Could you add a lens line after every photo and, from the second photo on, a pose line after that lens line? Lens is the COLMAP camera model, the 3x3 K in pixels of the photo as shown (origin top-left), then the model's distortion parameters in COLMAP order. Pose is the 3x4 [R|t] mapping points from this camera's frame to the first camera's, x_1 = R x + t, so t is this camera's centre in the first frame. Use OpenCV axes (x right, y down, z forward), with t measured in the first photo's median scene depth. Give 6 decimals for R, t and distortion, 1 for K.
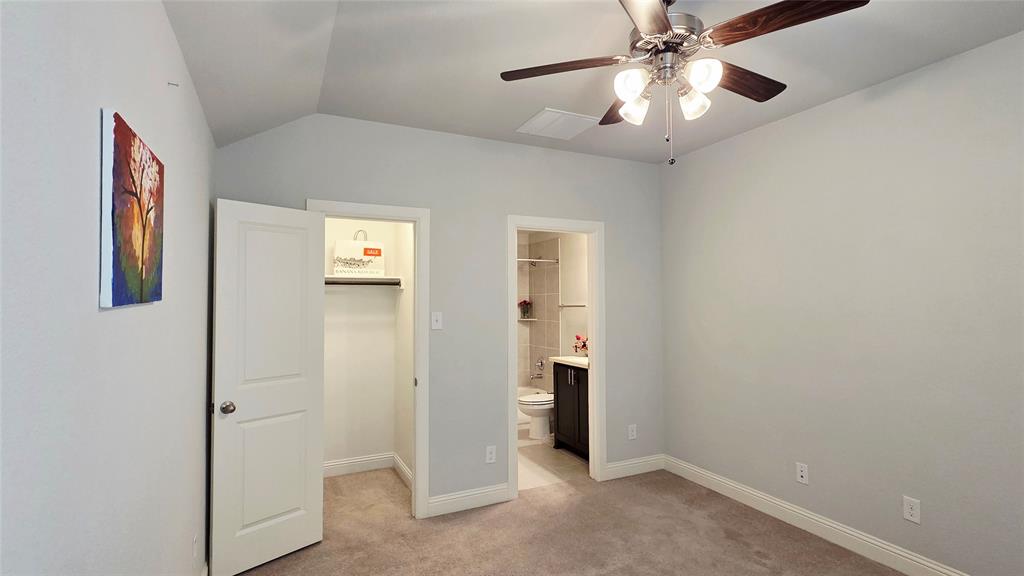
lens RADIAL K [[490.9, 0, 512.0], [0, 490.9, 288.0], [0, 0, 1]] dist [0.015539, 0.000014]
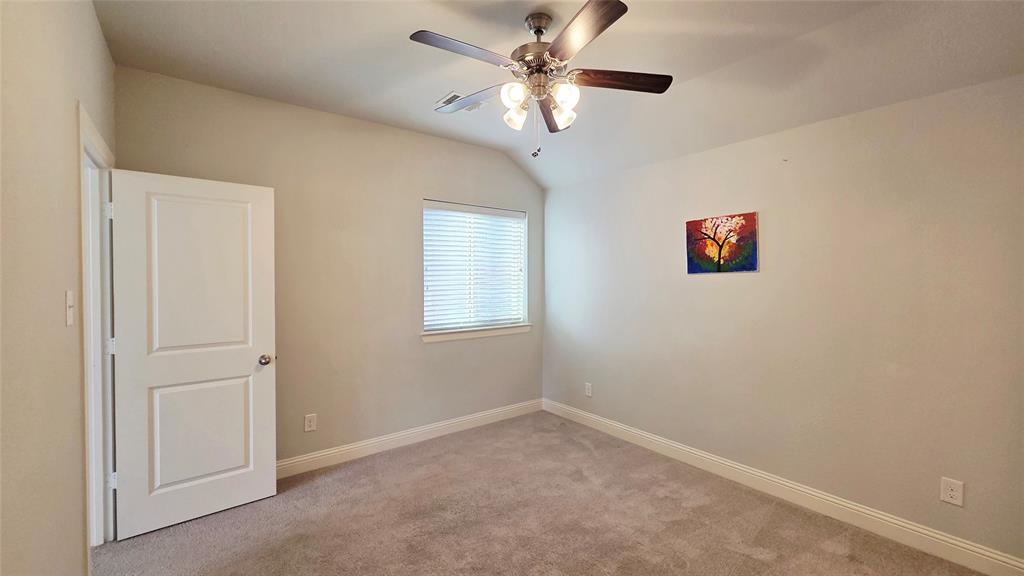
lens RADIAL K [[415.3, 0, 512.6], [0, 415.3, 283.4], [0, 0, 1]] dist [-0.000458, -0.000046]
pose [[-0.978007, 0.012950, -0.208172, 0.356201], [0.014764, 0.999865, -0.007163, 0.035896], [0.208051, -0.010079, -0.978066, 1.161721]]
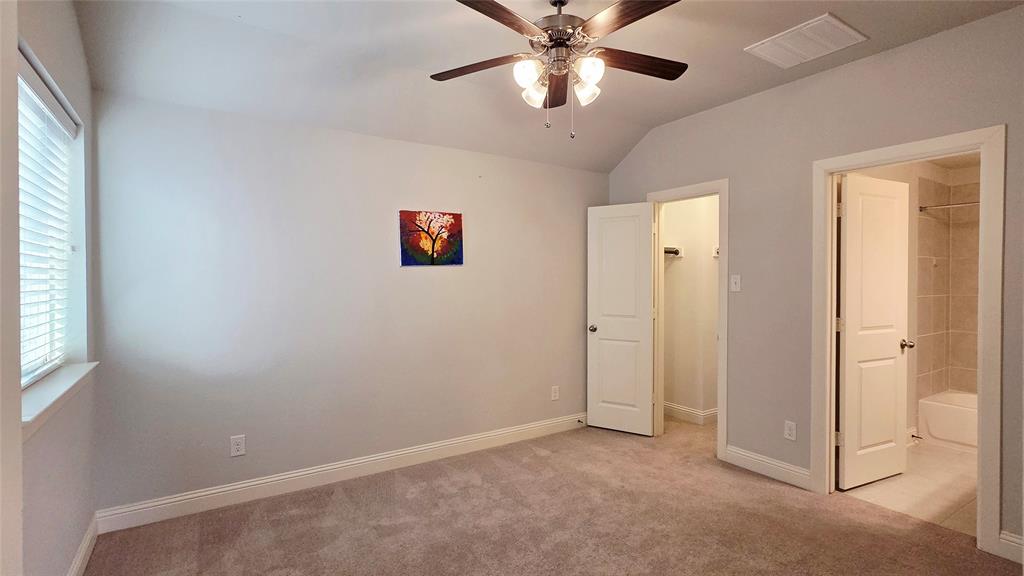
lens RADIAL K [[490.9, 0, 512.0], [0, 490.9, 288.0], [0, 0, 1]] dist [0.015539, 0.000014]
pose [[0.127481, 0.025420, -0.991515, 0.858729], [0.023823, 0.999305, 0.028682, 0.035931], [0.991555, -0.027277, 0.126787, 0.403951]]
